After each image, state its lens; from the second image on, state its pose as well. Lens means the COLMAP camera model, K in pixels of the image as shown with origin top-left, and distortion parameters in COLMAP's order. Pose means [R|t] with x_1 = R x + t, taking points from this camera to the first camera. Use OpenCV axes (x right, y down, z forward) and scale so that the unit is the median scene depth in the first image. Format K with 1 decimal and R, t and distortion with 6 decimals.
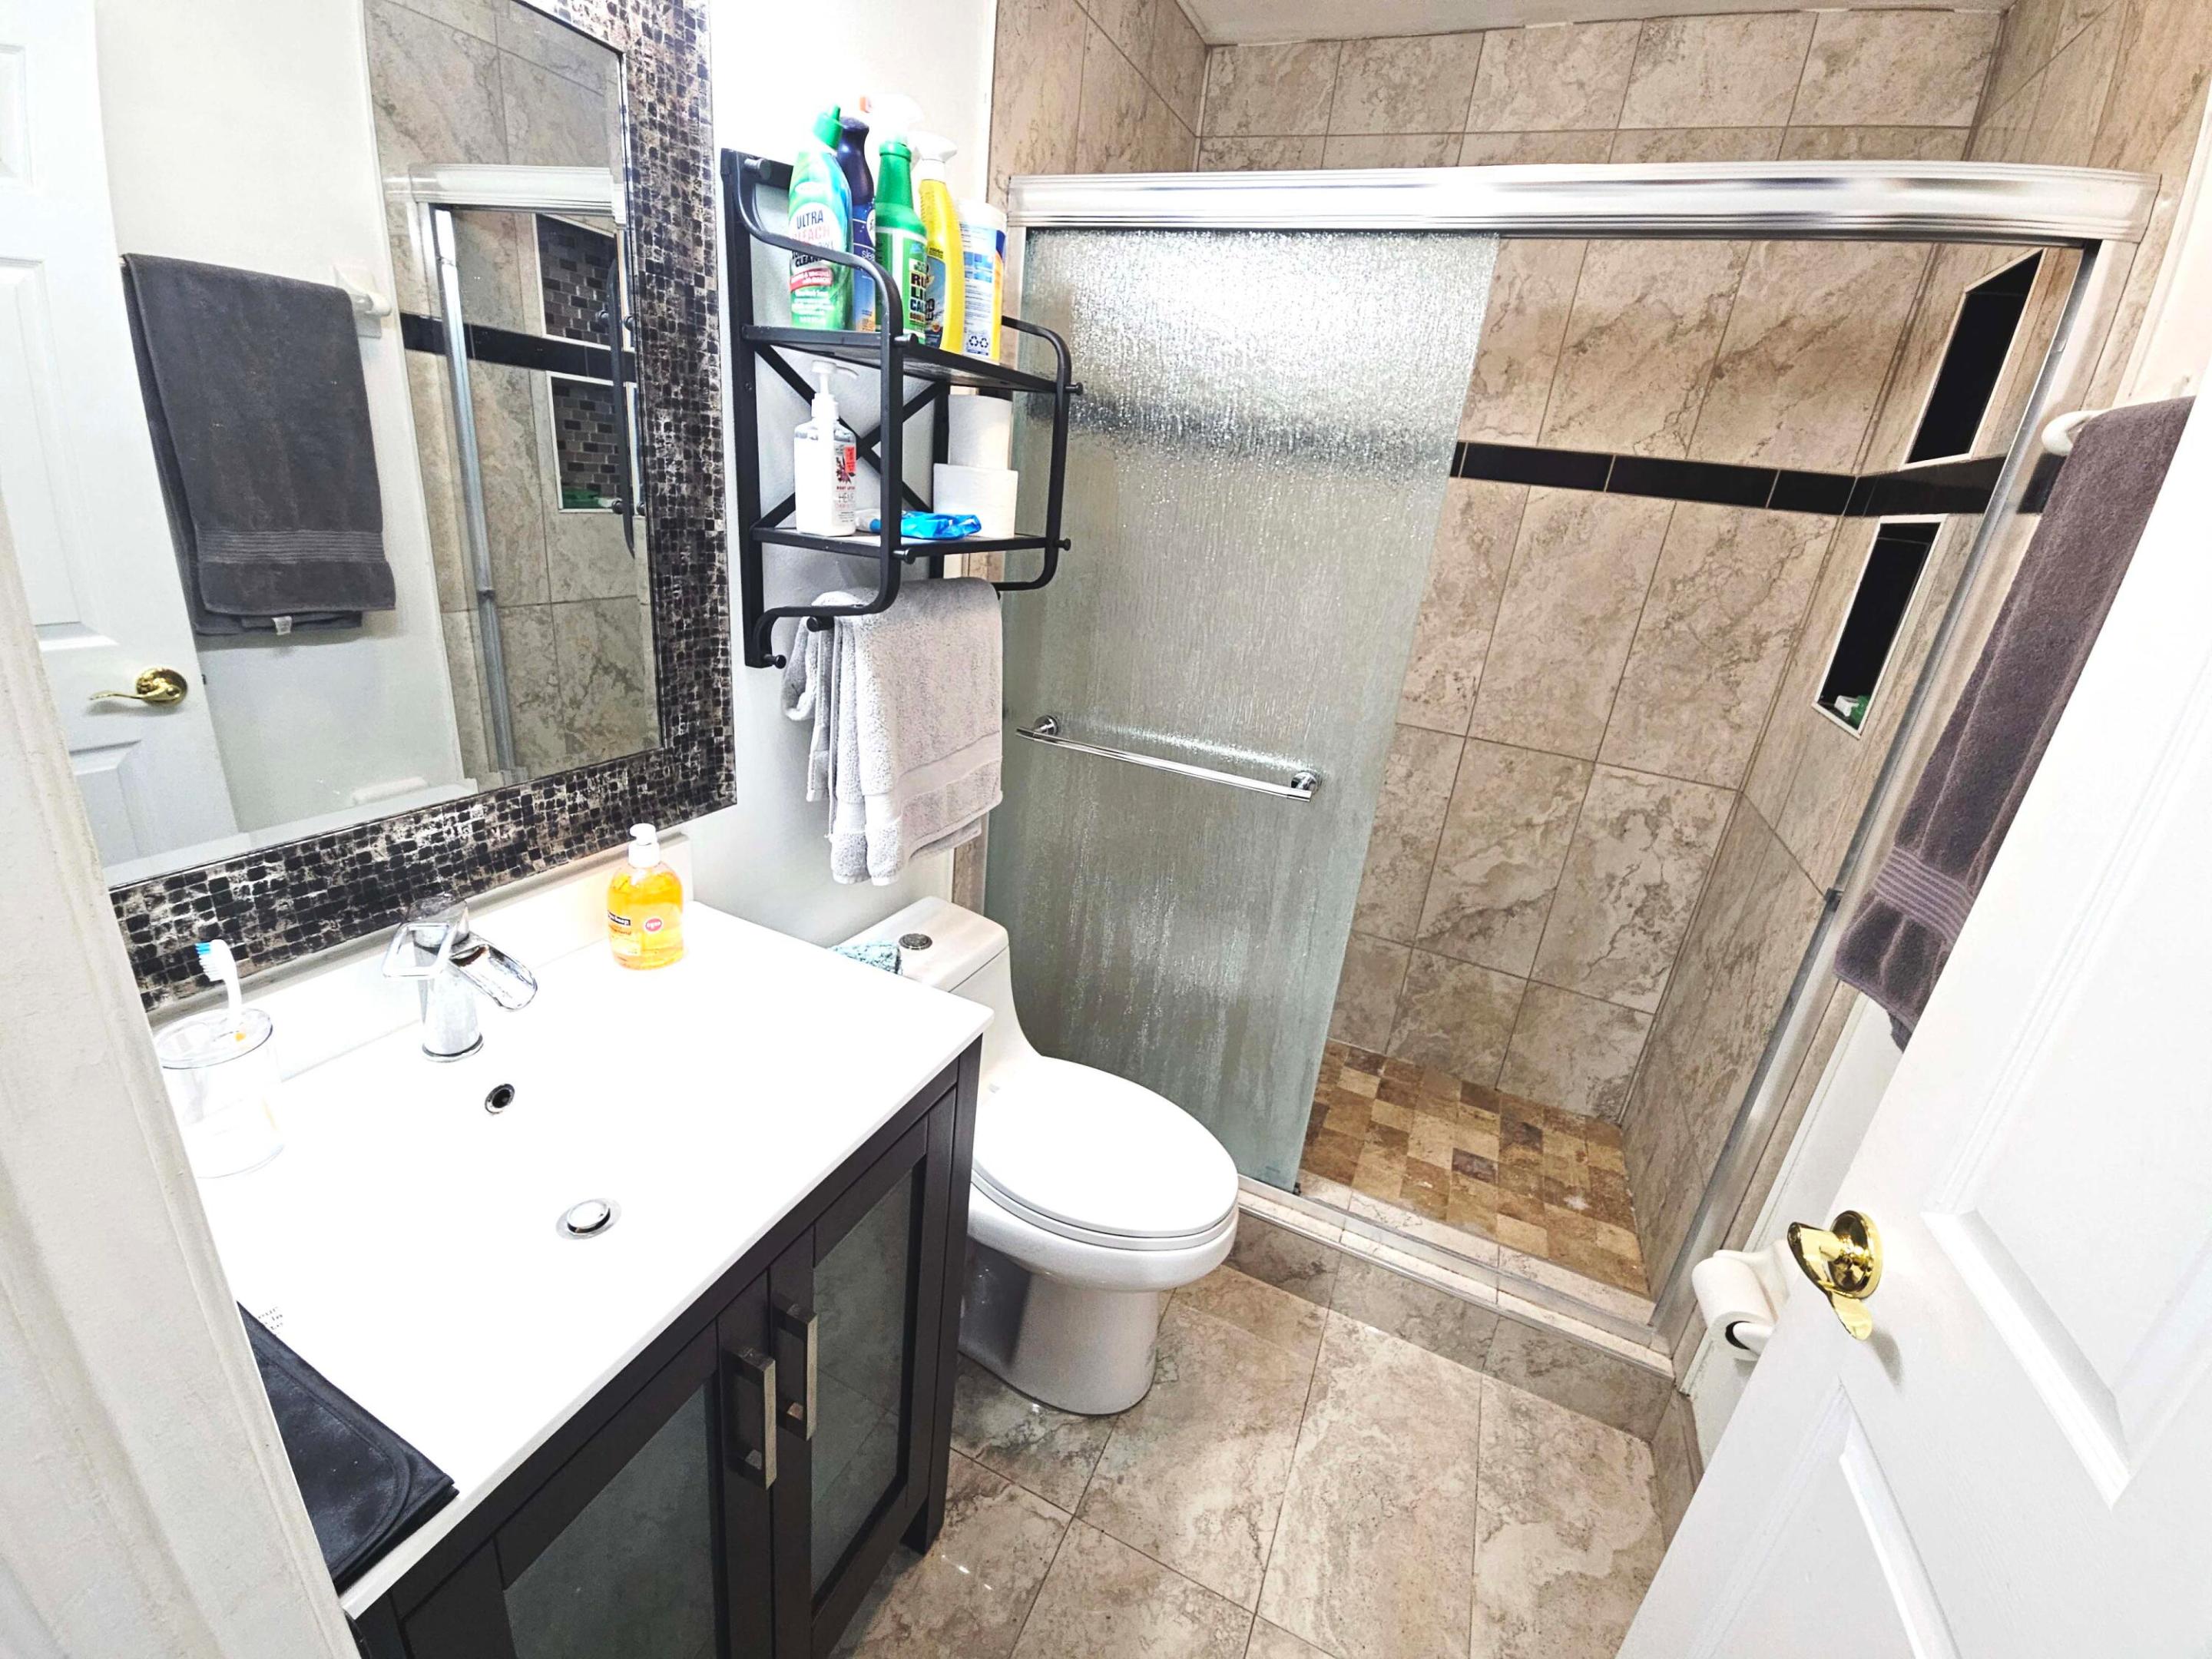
lens RADIAL K [[904.7, 0, 1106.6], [0, 904.7, 792.0], [0, 0, 1]] dist [0.004091, -0.002697]
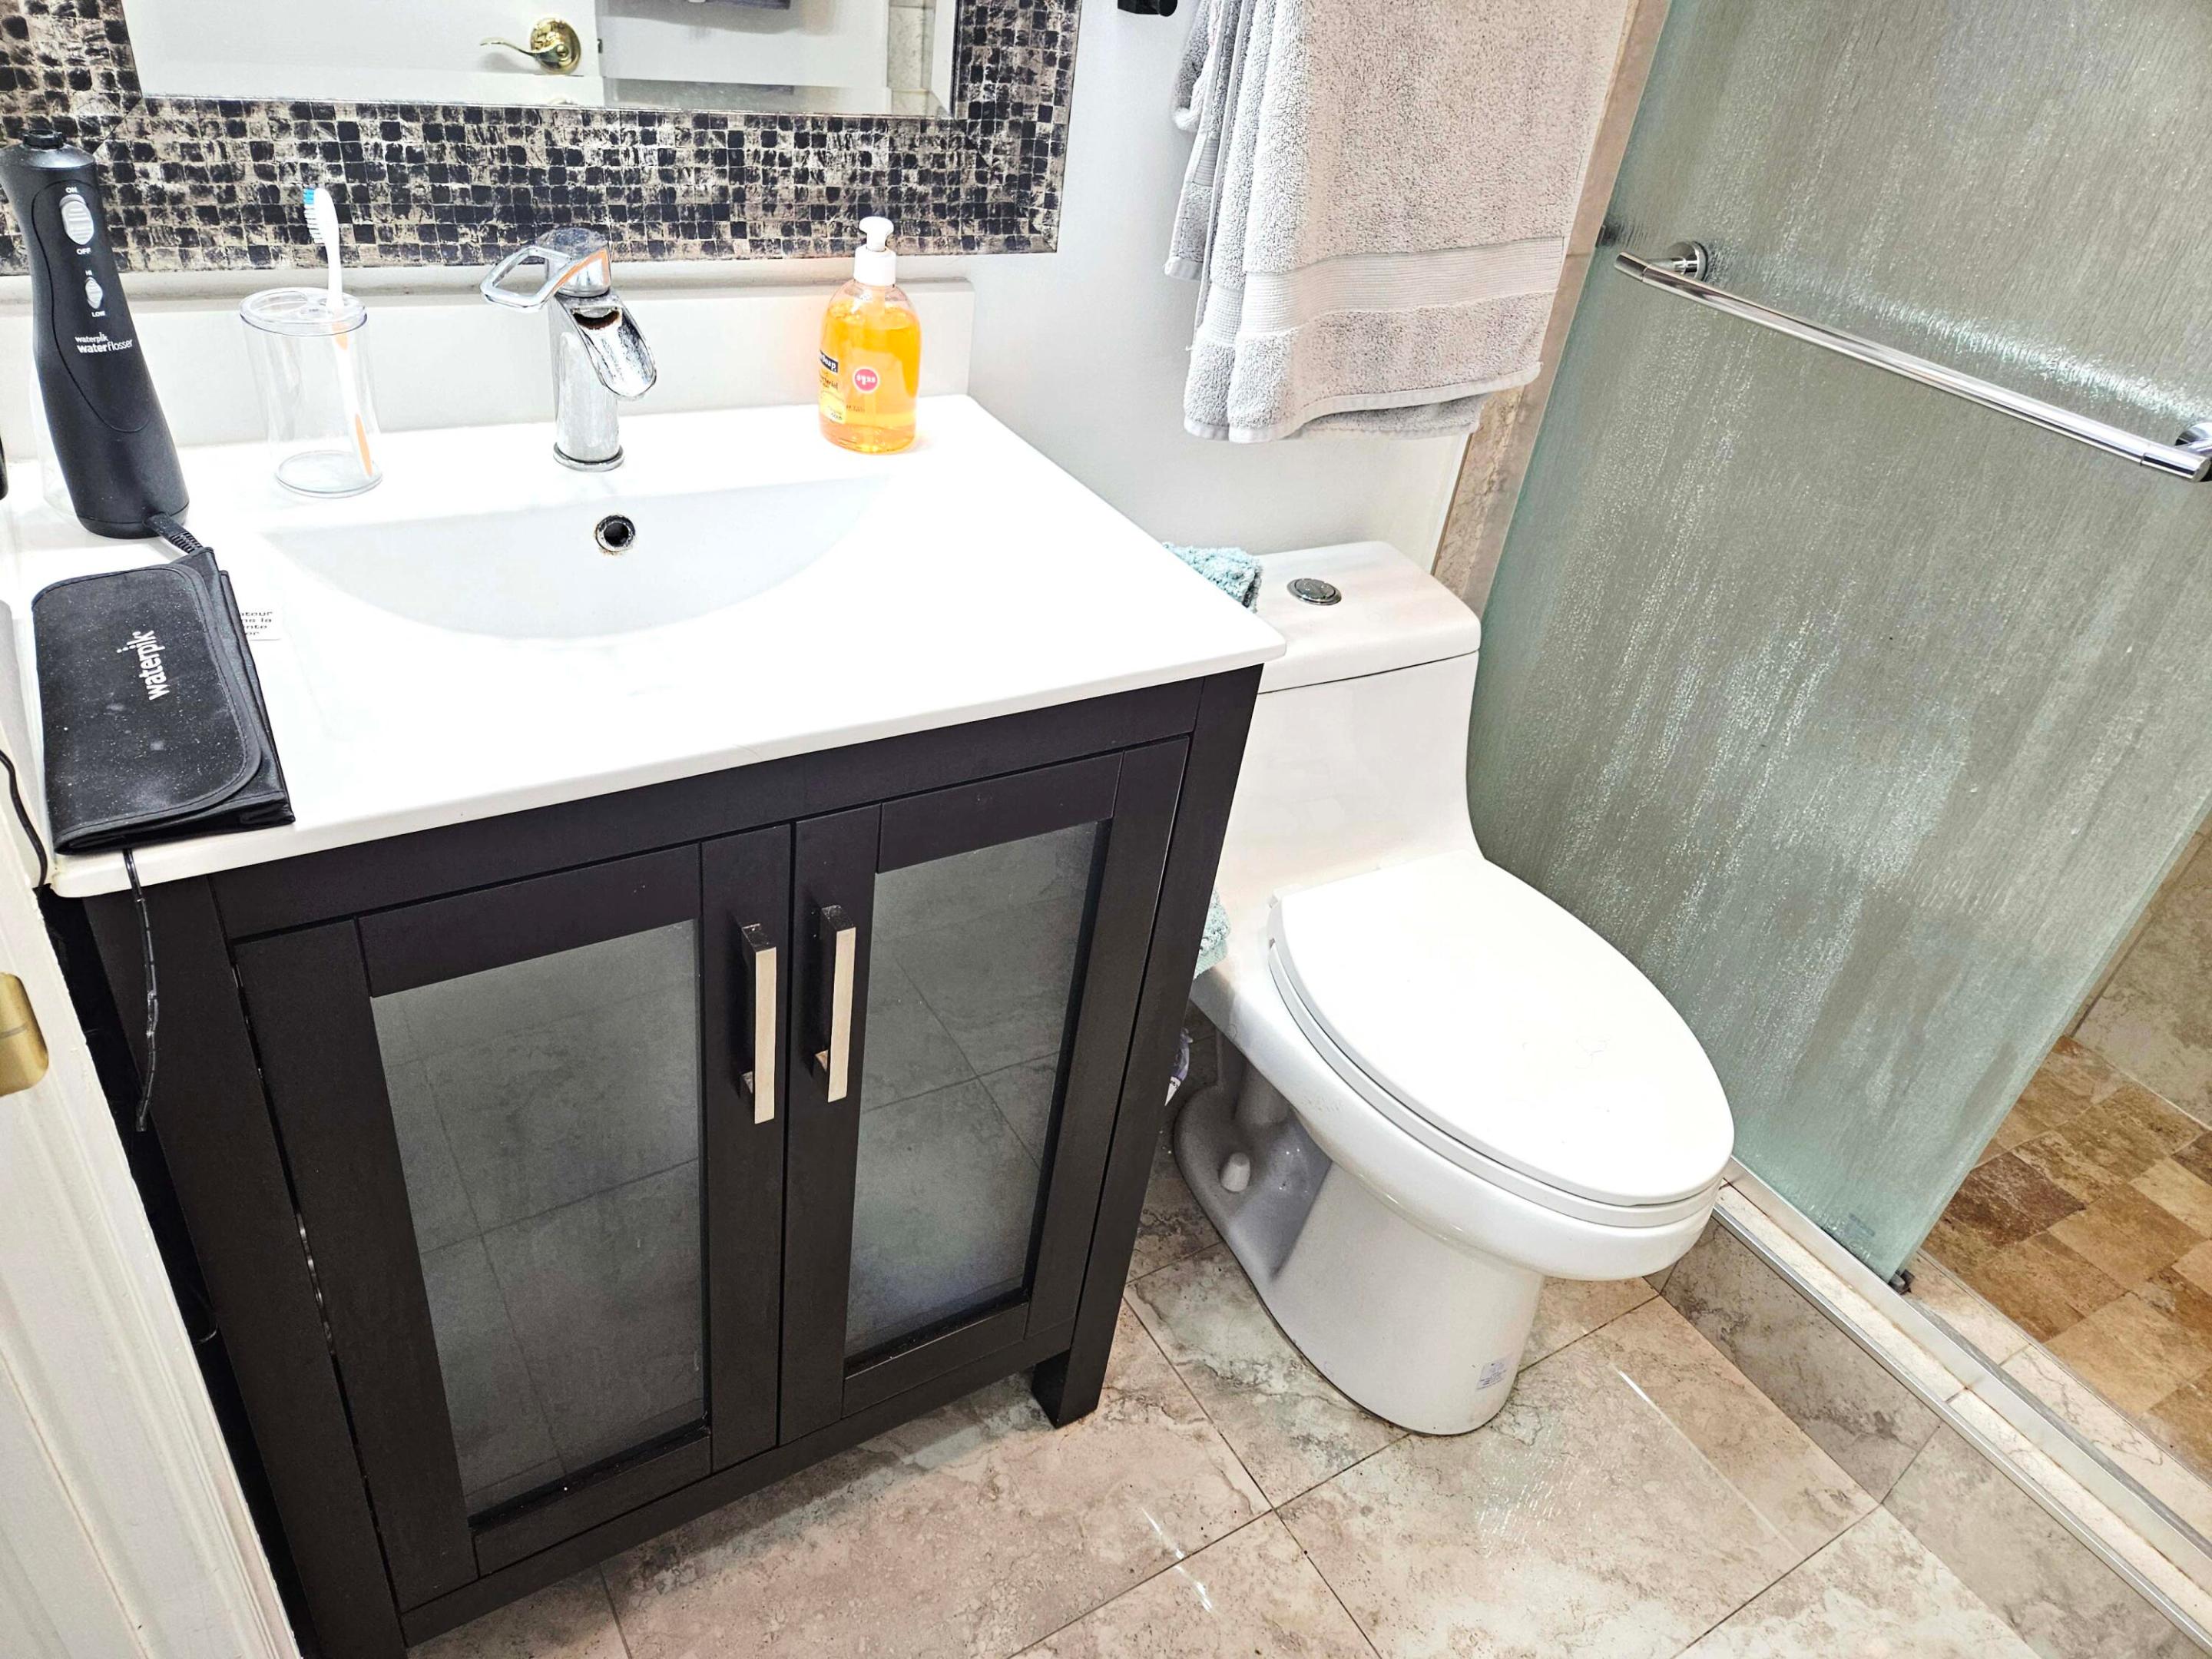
lens RADIAL K [[1488.7, 0, 1093.9], [0, 1488.7, 832.2], [0, 0, 1]] dist [0.063181, -0.037757]
pose [[0.821920, 0.317221, -0.473094, 0.254571], [-0.219440, 0.942804, 0.250932, 0.138676], [0.525636, -0.102430, 0.844520, 0.109680]]
